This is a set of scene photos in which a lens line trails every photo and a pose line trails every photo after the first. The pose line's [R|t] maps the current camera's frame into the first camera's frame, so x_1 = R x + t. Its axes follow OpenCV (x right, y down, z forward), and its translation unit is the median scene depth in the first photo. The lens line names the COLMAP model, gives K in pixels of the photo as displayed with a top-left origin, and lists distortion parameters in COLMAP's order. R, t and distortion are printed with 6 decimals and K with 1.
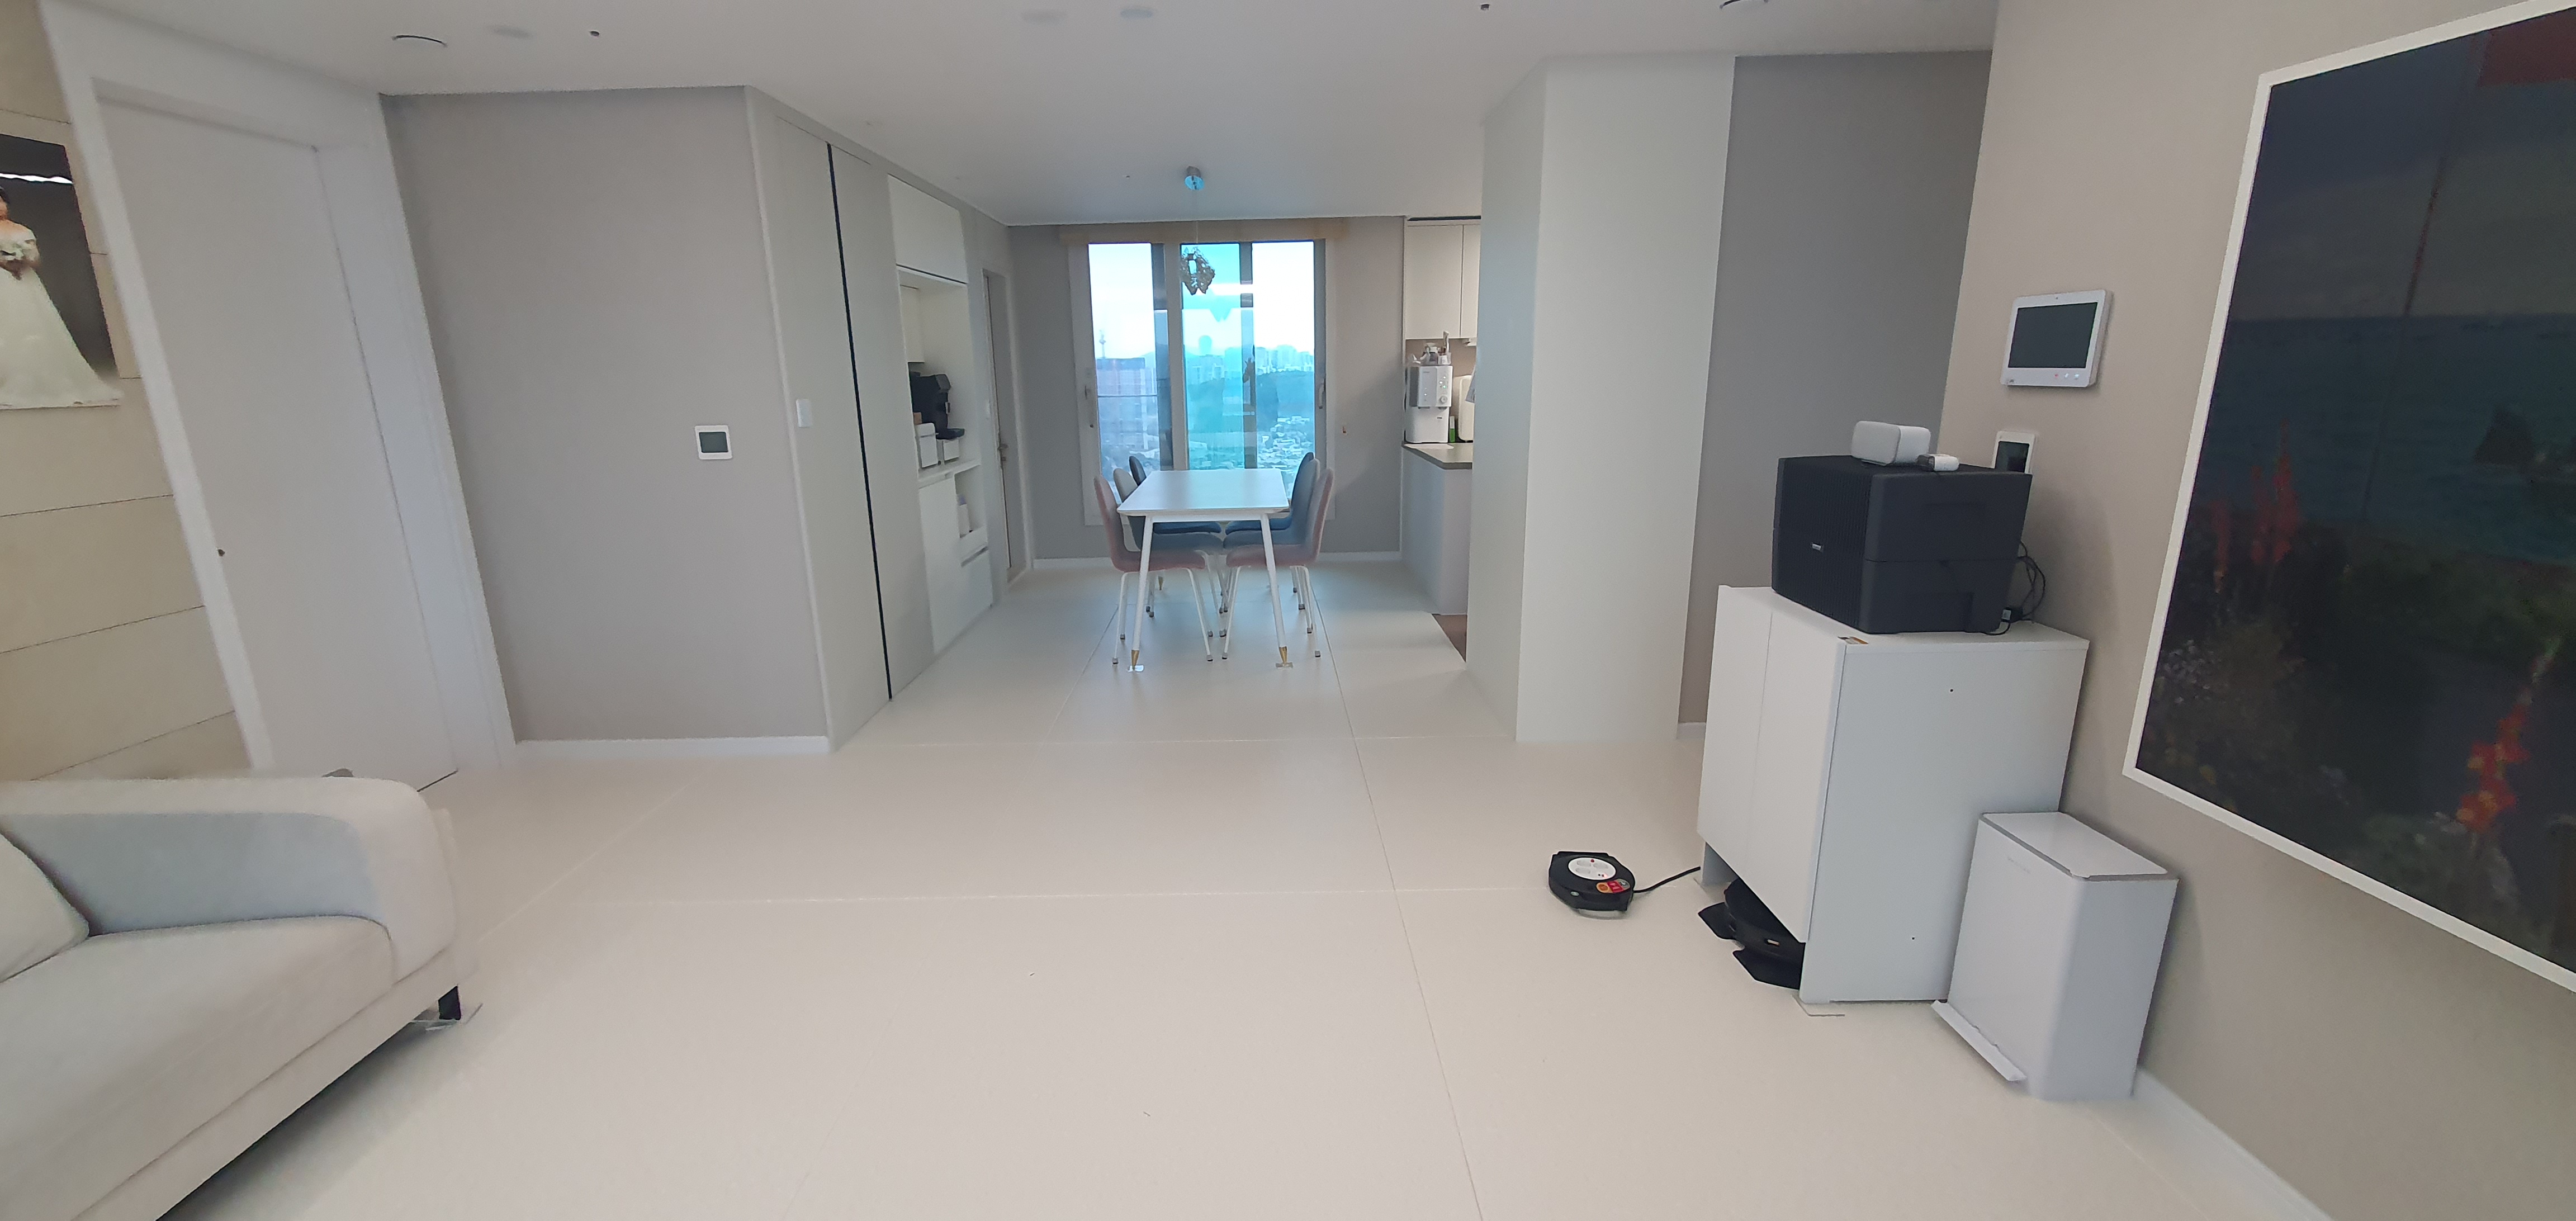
lens RADIAL K [[1047.5, 0, 1273.4], [0, 1047.5, 630.6], [0, 0, 1]] dist [0.003216, 0.000369]
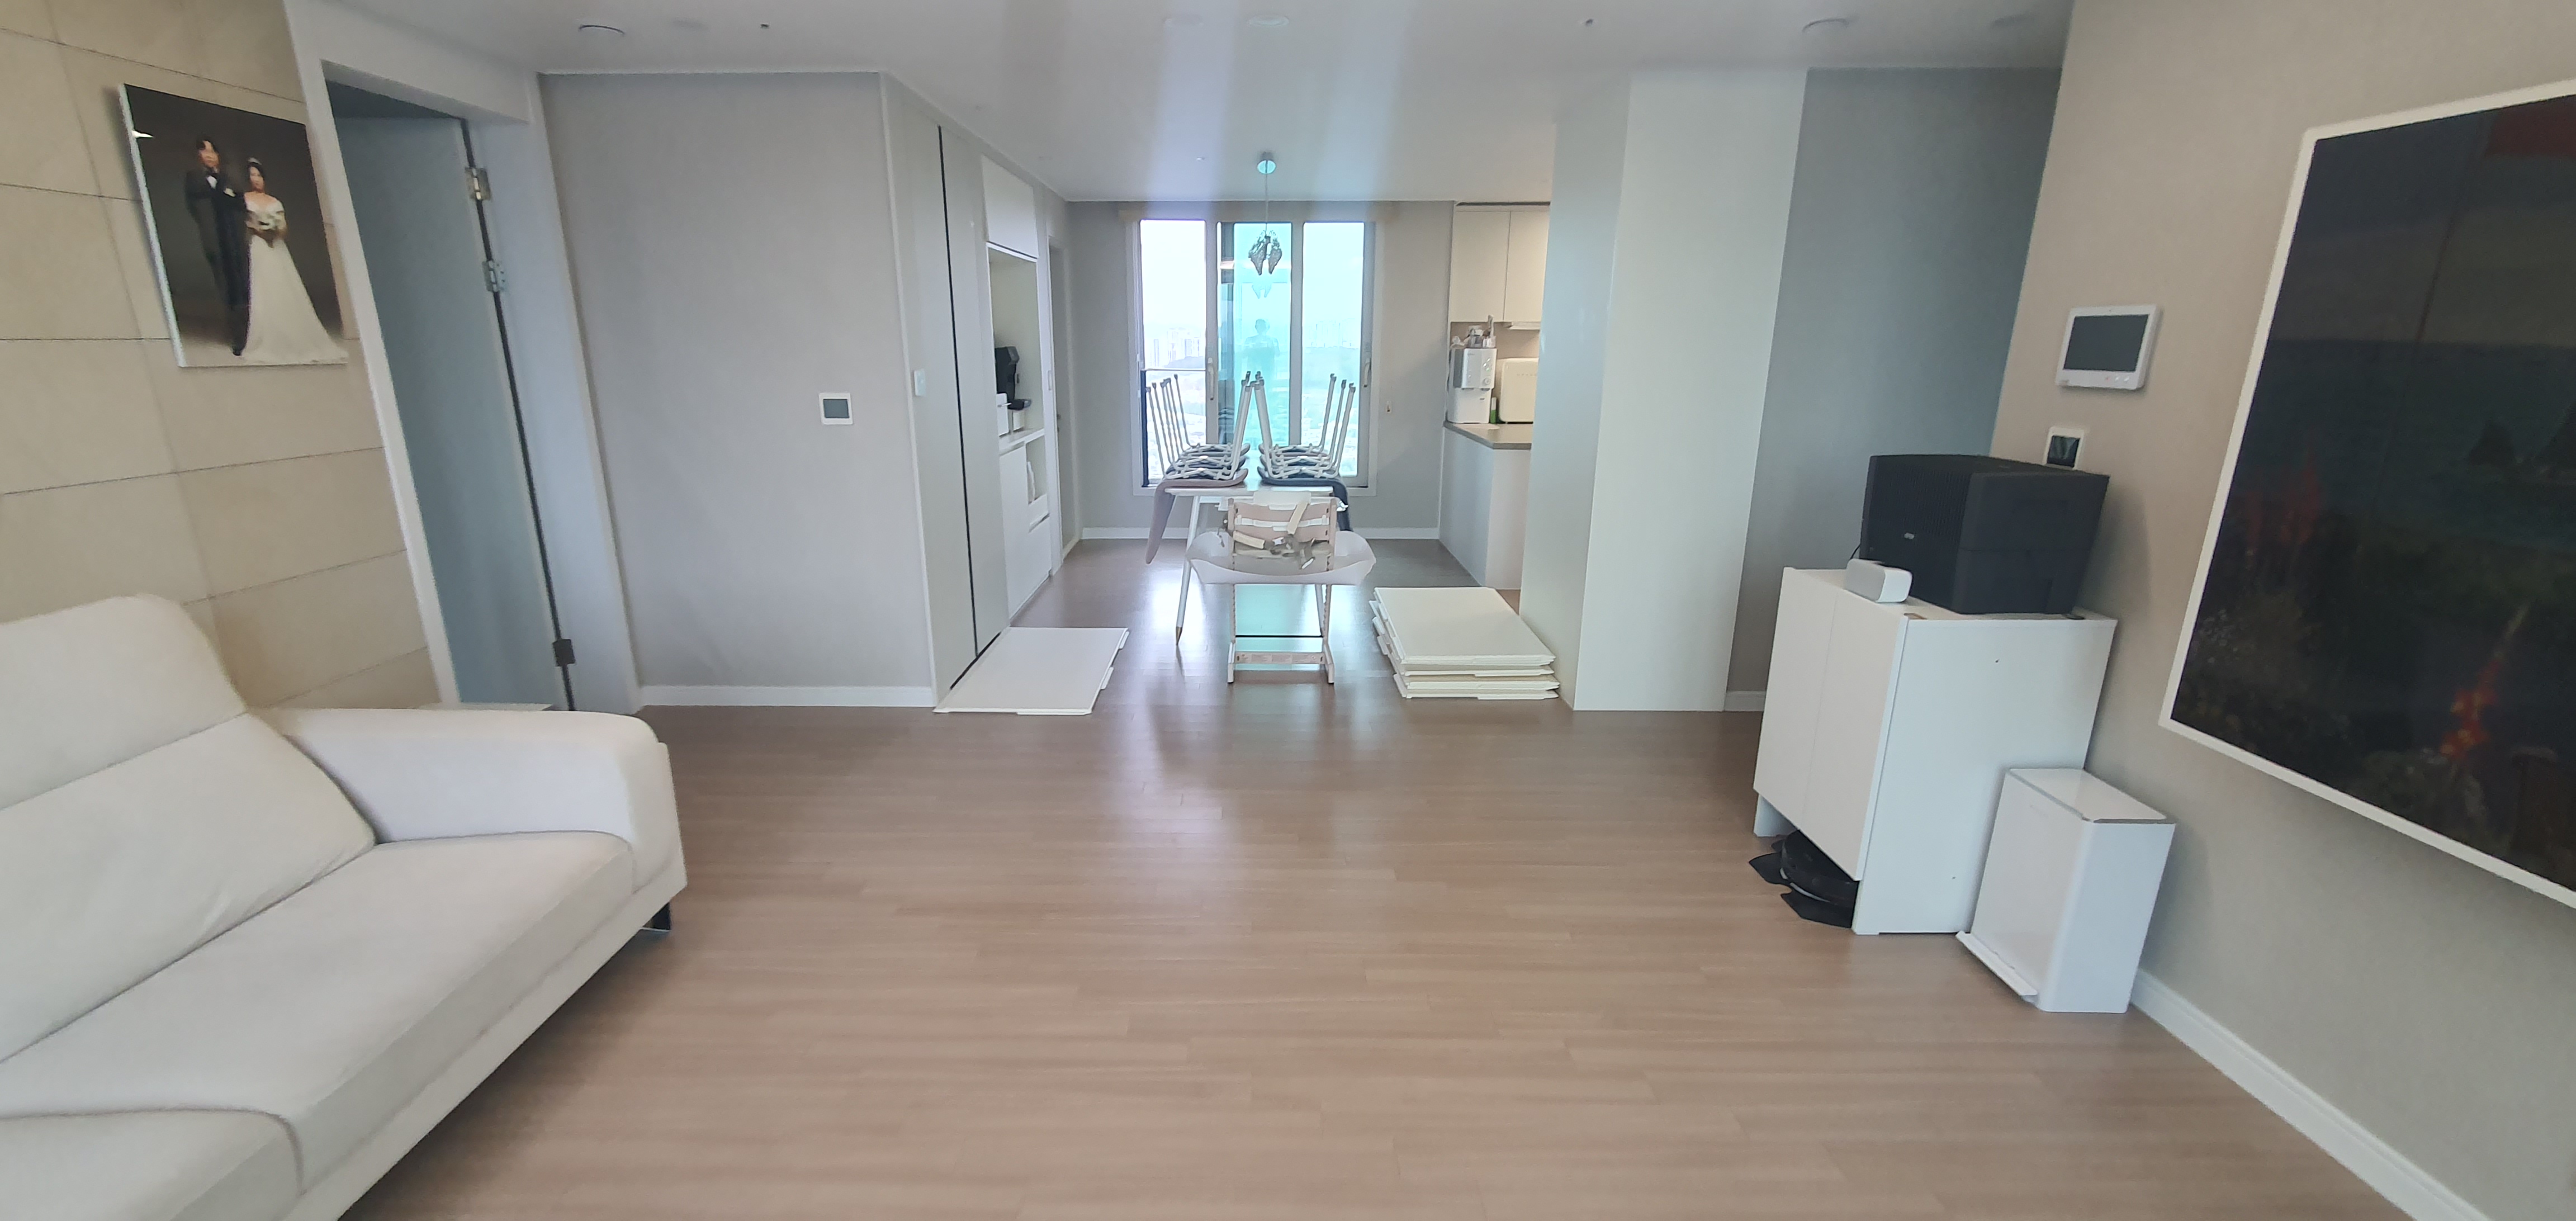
lens RADIAL K [[1047.5, 0, 1285.8], [0, 1047.5, 633.4], [0, 0, 1]] dist [0.003216, 0.000369]
pose [[0.999724, 0.020359, 0.011682, -0.138048], [-0.020646, 0.999475, 0.024952, 0.020182], [-0.011168, -0.025186, 0.999620, -0.120568]]
